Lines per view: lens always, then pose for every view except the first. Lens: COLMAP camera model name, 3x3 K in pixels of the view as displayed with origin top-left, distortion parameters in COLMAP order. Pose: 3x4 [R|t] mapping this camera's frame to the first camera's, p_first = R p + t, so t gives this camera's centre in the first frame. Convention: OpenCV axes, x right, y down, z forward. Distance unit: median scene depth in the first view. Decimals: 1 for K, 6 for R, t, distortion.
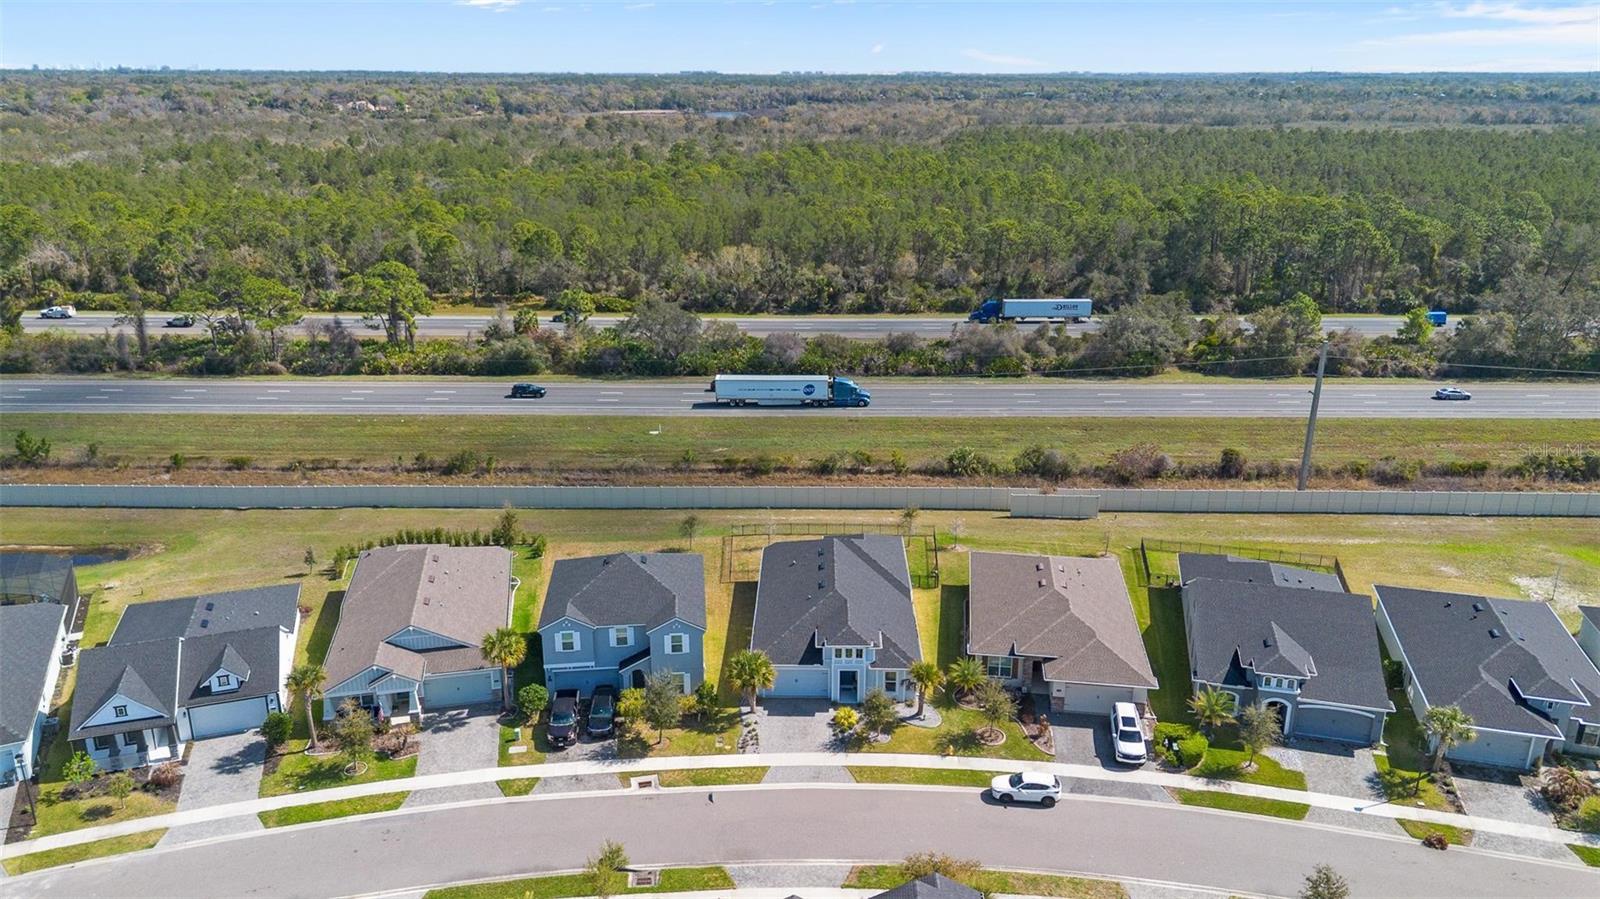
lens RADIAL K [[1160.9, 0, 791.7], [0, 1160.9, 333.7], [0, 0, 1]] dist [0.053472, -0.043502]
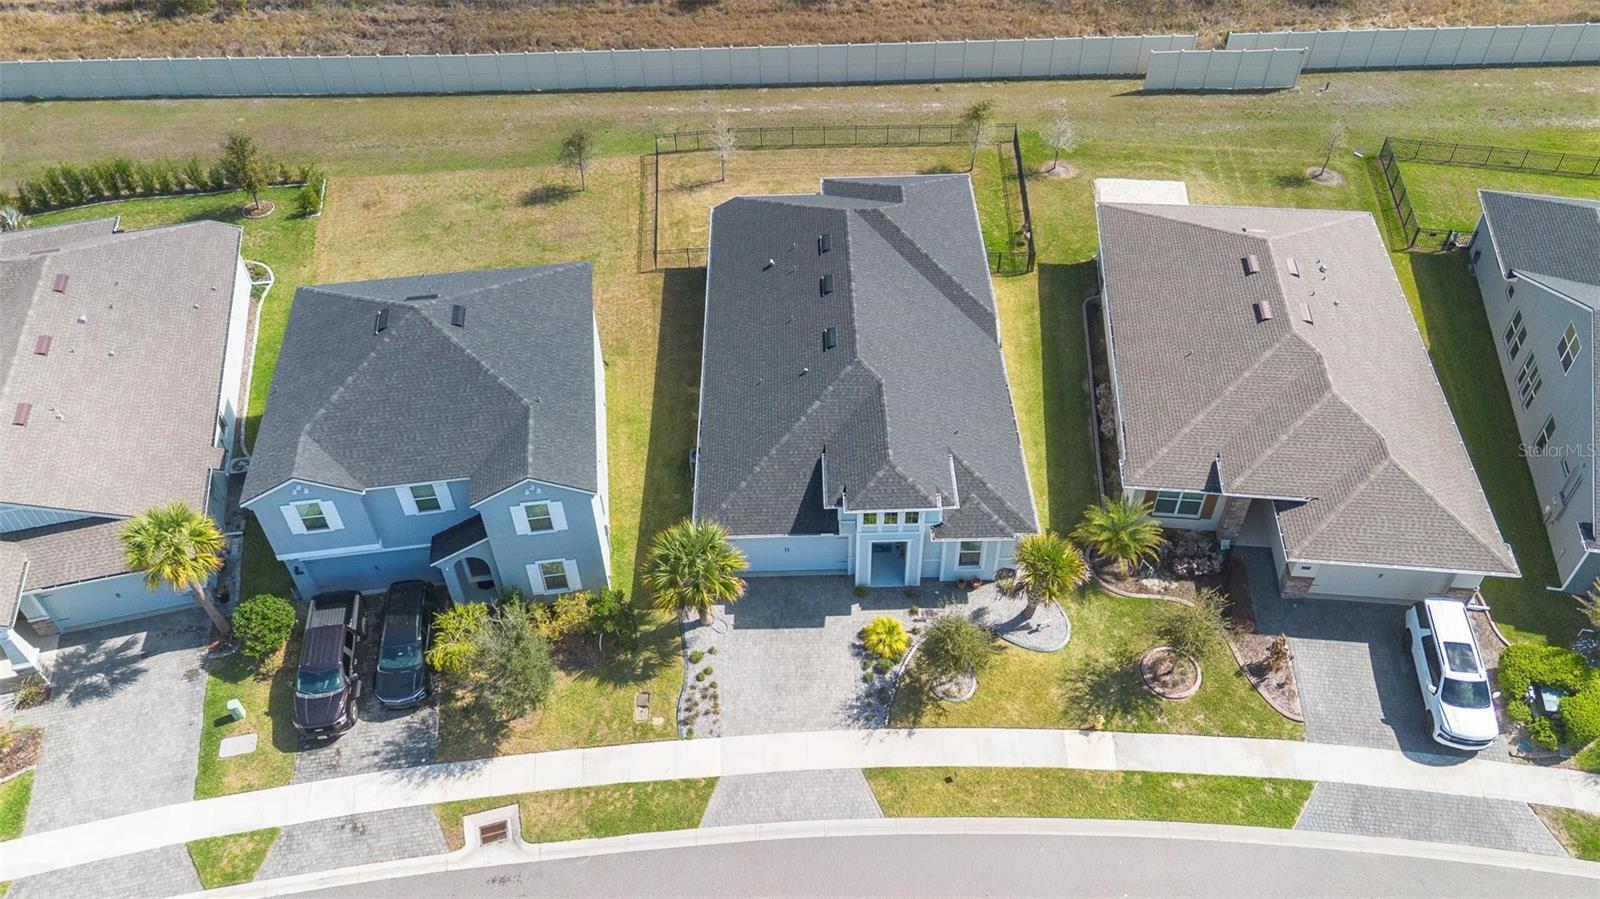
lens RADIAL K [[1178.8, 0, 798.8], [0, 1178.8, 415.3], [0, 0, 1]] dist [0.062747, -0.068915]
pose [[0.999051, -0.039658, 0.018030, 0.002431], [0.024224, 0.849702, 0.526706, -0.027457], [-0.036208, -0.525769, 0.849856, 0.602219]]
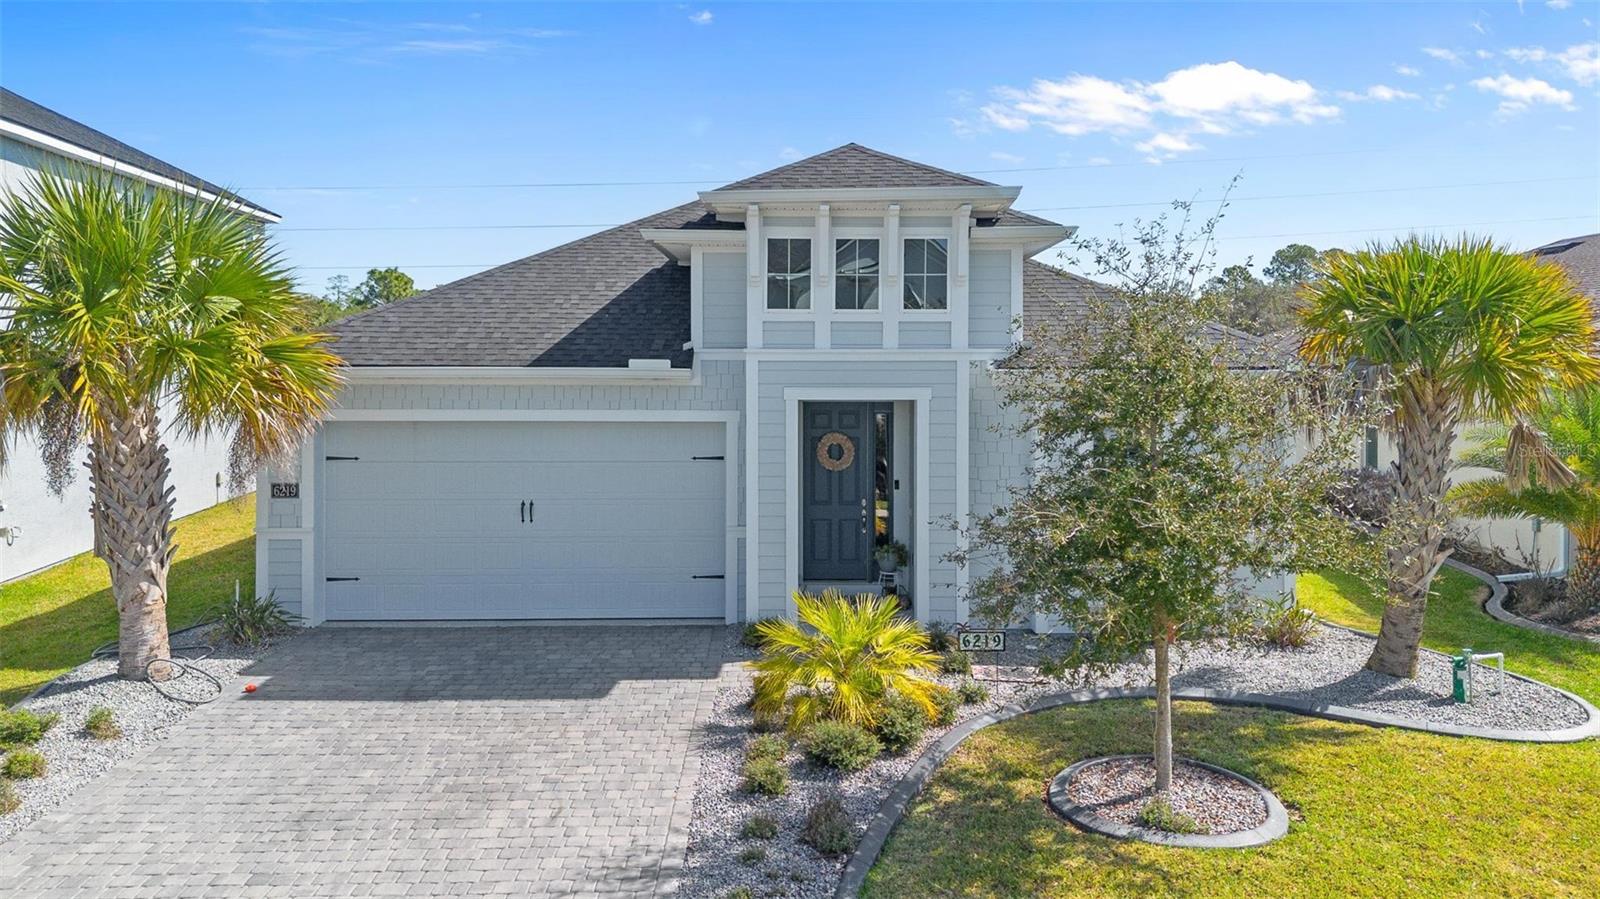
lens RADIAL K [[1160.9, 0, 791.7], [0, 1160.9, 333.7], [0, 0, 1]] dist [0.053472, -0.043502]
pose [[0.999647, -0.000688, 0.026564, 0.036652], [0.006473, 0.975858, -0.218312, 0.316304], [-0.025773, 0.218406, 0.975517, 0.860314]]
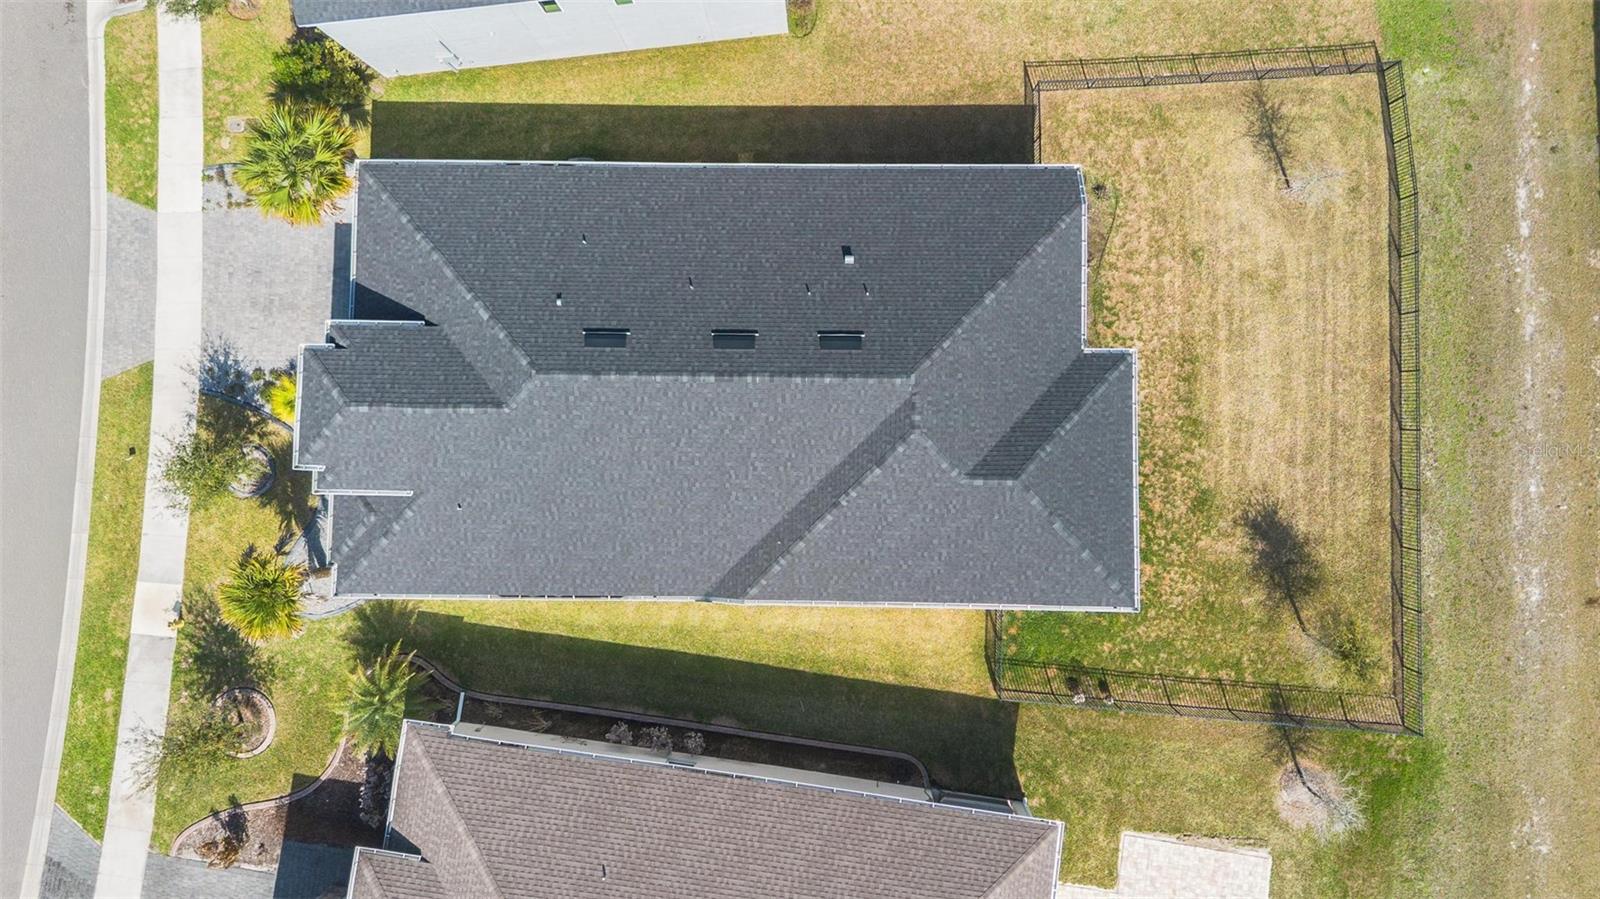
lens RADIAL K [[1160.9, 0, 791.7], [0, 1160.9, 333.7], [0, 0, 1]] dist [0.053472, -0.043502]
pose [[0.015024, 0.998202, -0.058033, 0.049679], [-0.201818, 0.059872, 0.977591, -0.139591], [0.979308, -0.002975, 0.202354, 1.076797]]
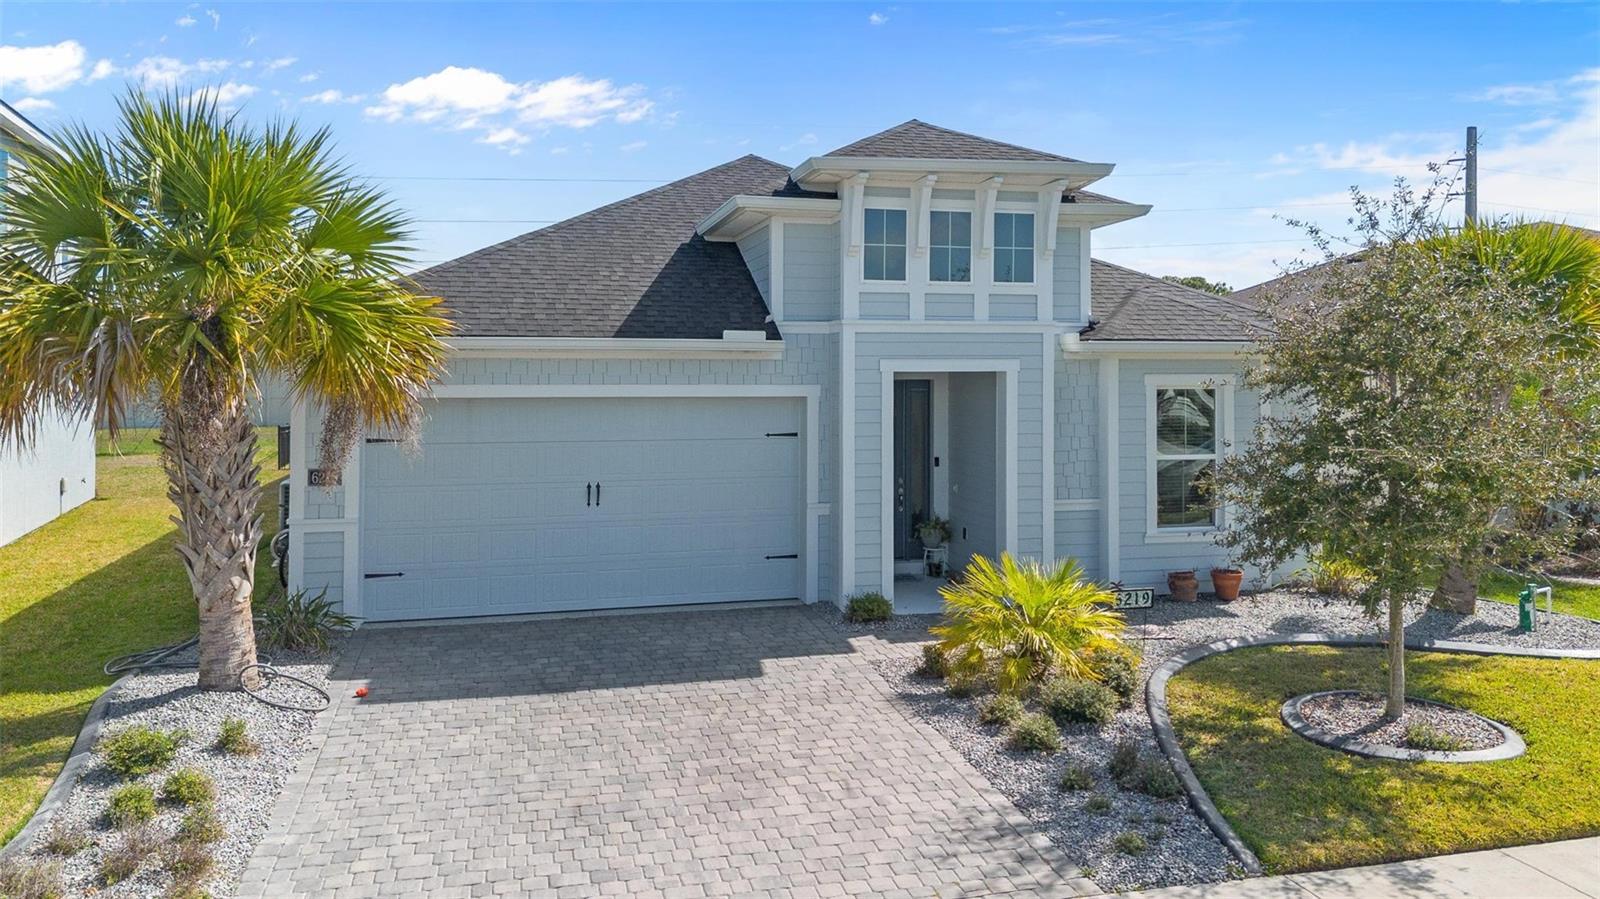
lens RADIAL K [[1160.9, 0, 791.7], [0, 1160.9, 333.7], [0, 0, 1]] dist [0.053472, -0.043502]
pose [[0.965263, 0.005916, 0.261213, -0.010348], [0.054103, 0.973550, -0.221977, 0.319452], [-0.255617, 0.228399, 0.939412, 0.871065]]
